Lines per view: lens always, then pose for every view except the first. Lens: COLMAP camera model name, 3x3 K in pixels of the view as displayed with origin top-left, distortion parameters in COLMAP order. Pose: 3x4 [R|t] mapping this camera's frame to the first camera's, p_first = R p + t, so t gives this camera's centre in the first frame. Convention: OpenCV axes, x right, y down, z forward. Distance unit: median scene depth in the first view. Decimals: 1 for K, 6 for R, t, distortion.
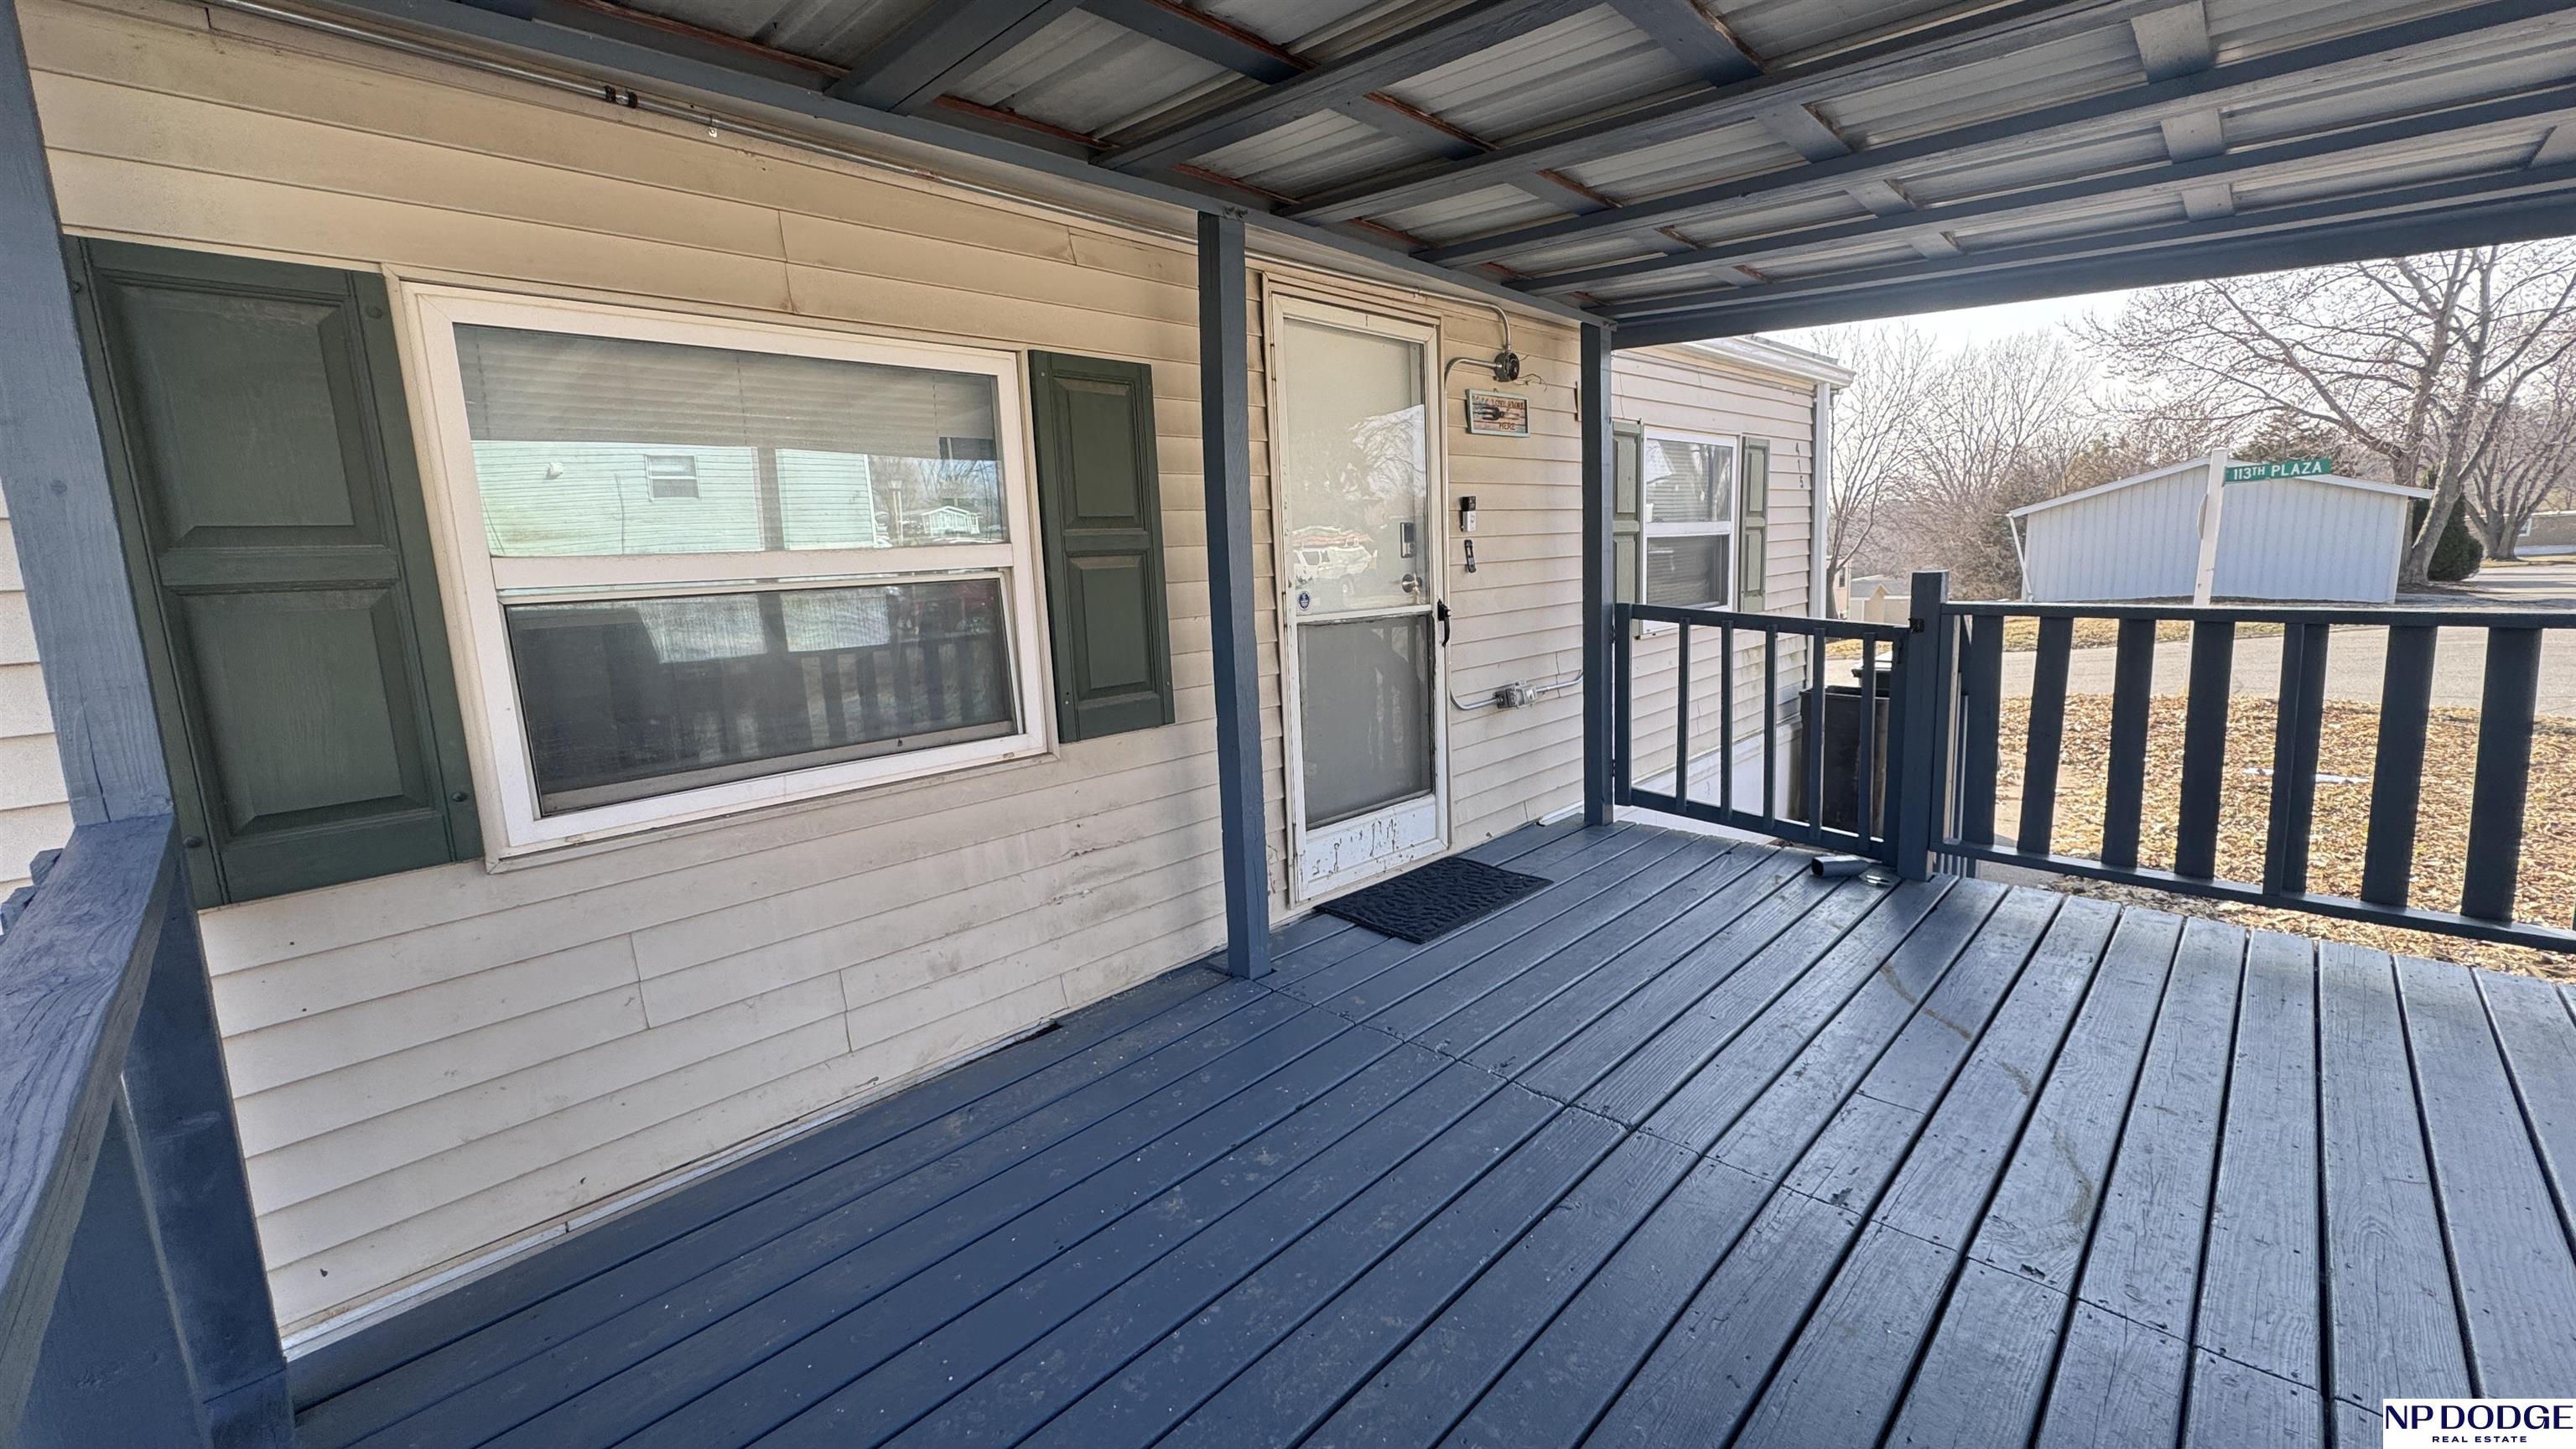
lens RADIAL K [[1029.9, 0, 1288.0], [0, 1029.9, 724.5], [0, 0, 1]] dist [0.000974, -0.000299]
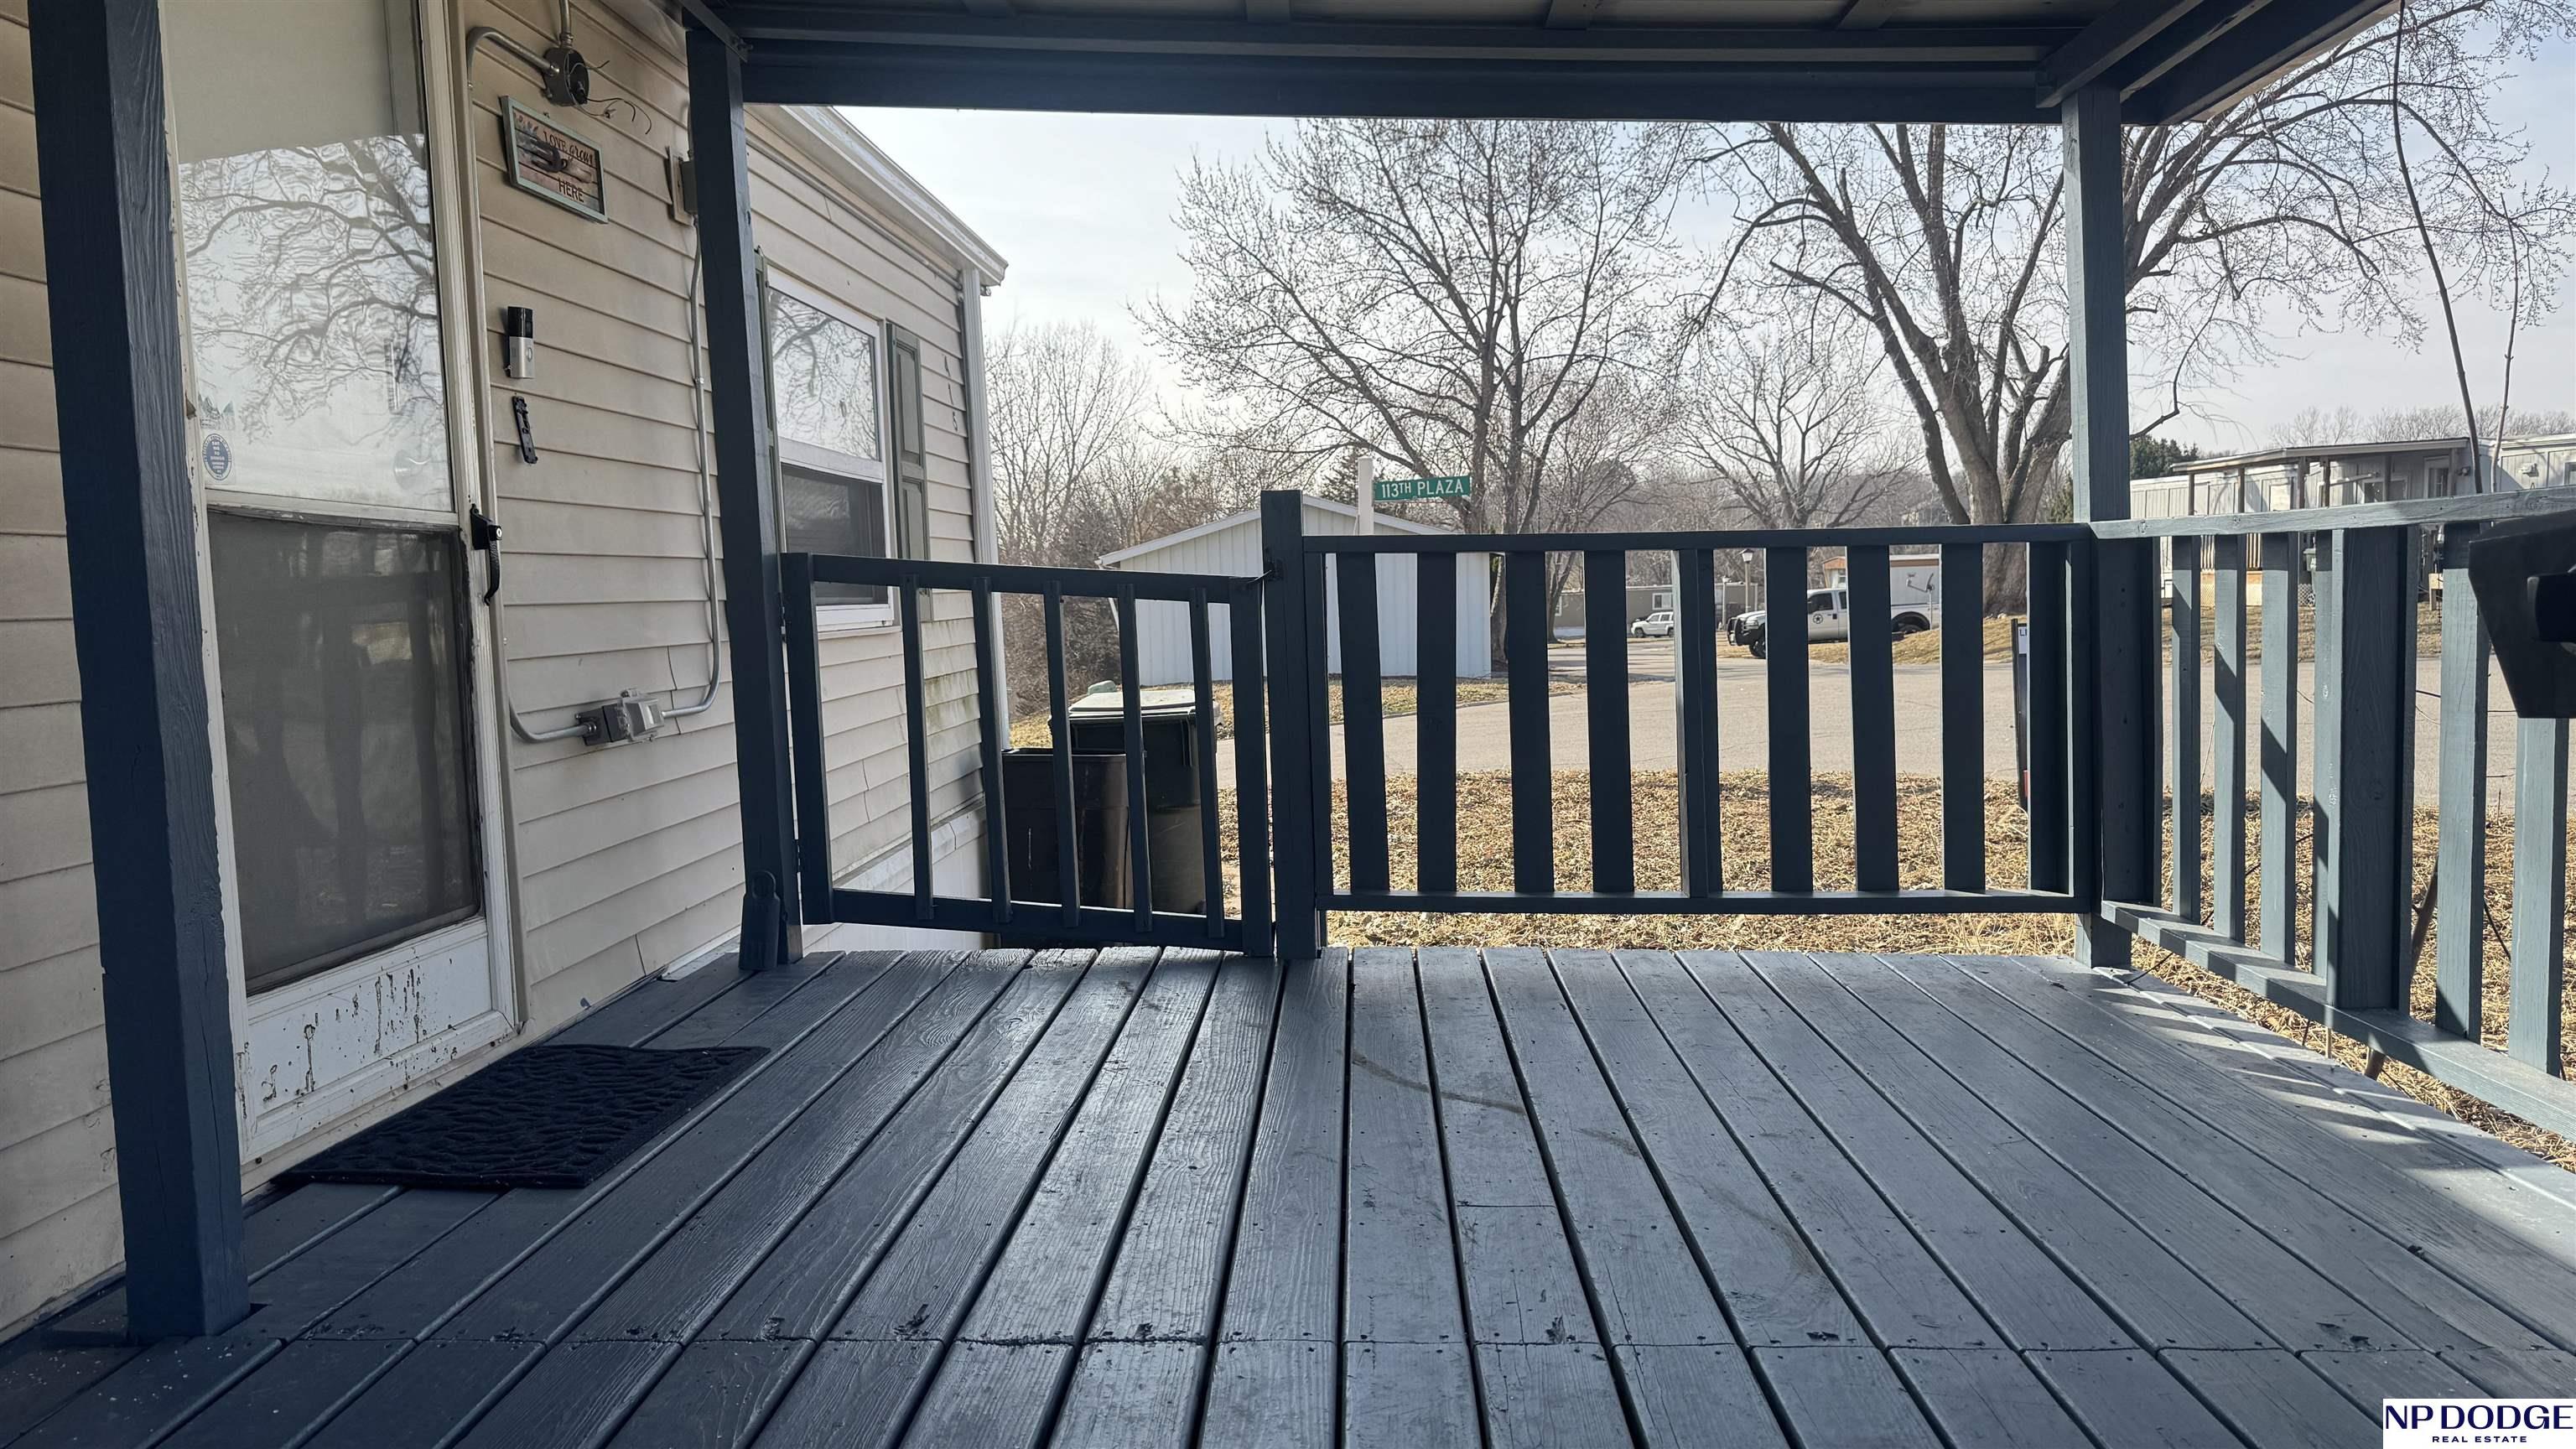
lens RADIAL K [[1804.7, 0, 1288.0], [0, 1804.7, 724.5], [0, 0, 1]] dist [0.175193, -0.319967]
pose [[0.745295, -0.024243, 0.666294, -0.135343], [0.101293, 0.991856, -0.077214, 0.077612], [-0.658996, 0.125038, 0.741680, 0.115785]]
